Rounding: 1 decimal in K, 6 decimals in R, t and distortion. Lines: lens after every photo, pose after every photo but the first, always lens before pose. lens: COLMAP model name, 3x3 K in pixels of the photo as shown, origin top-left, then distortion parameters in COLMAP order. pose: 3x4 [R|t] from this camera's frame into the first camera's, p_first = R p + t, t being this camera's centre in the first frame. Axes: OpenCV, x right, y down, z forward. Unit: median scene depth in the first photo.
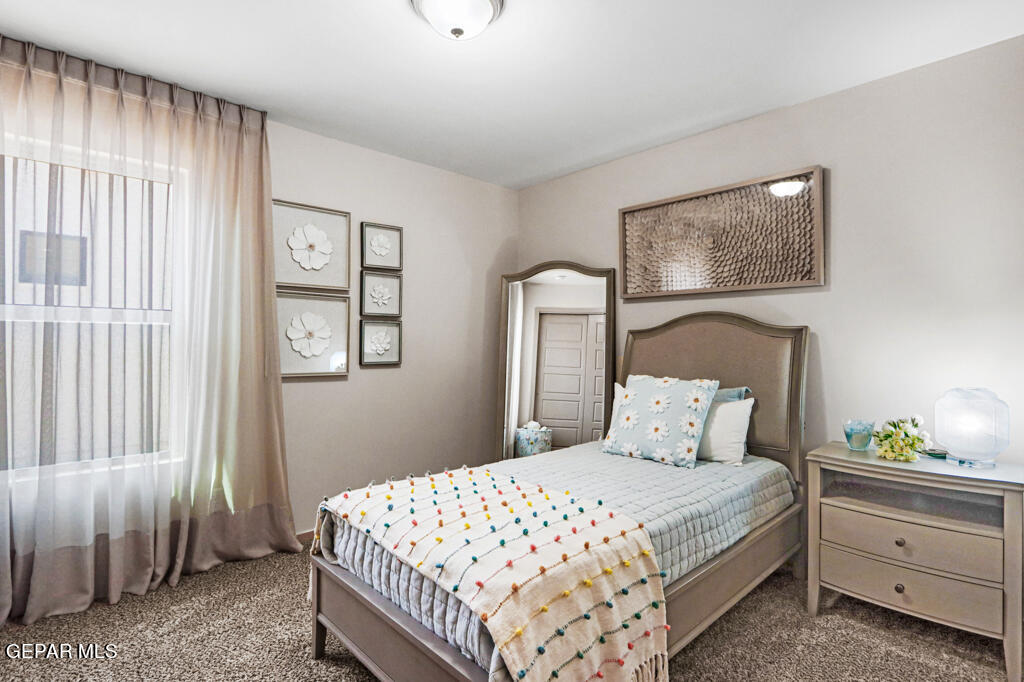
lens RADIAL K [[488.7, 0, 503.4], [0, 488.7, 346.3], [0, 0, 1]] dist [-0.017476, 0.003071]
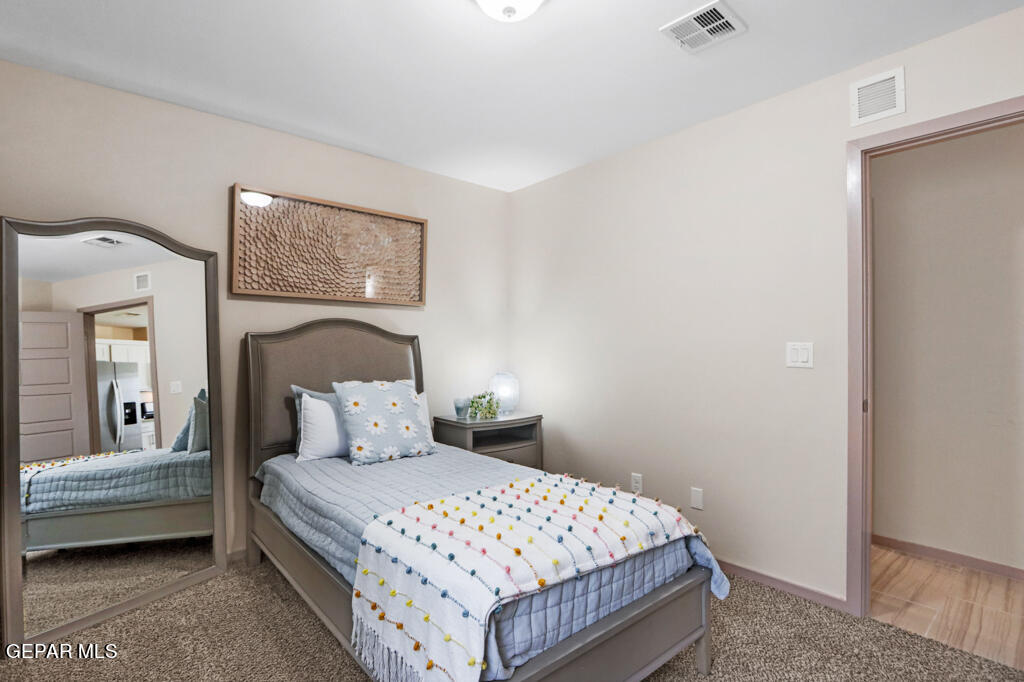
lens RADIAL K [[488.7, 0, 506.8], [0, 488.7, 343.7], [0, 0, 1]] dist [-0.017476, 0.003071]
pose [[0.073684, 0.000162, 0.997282, -0.683509], [0.006547, 0.999978, -0.000646, -0.013386], [-0.997260, 0.006577, 0.073681, 0.630960]]
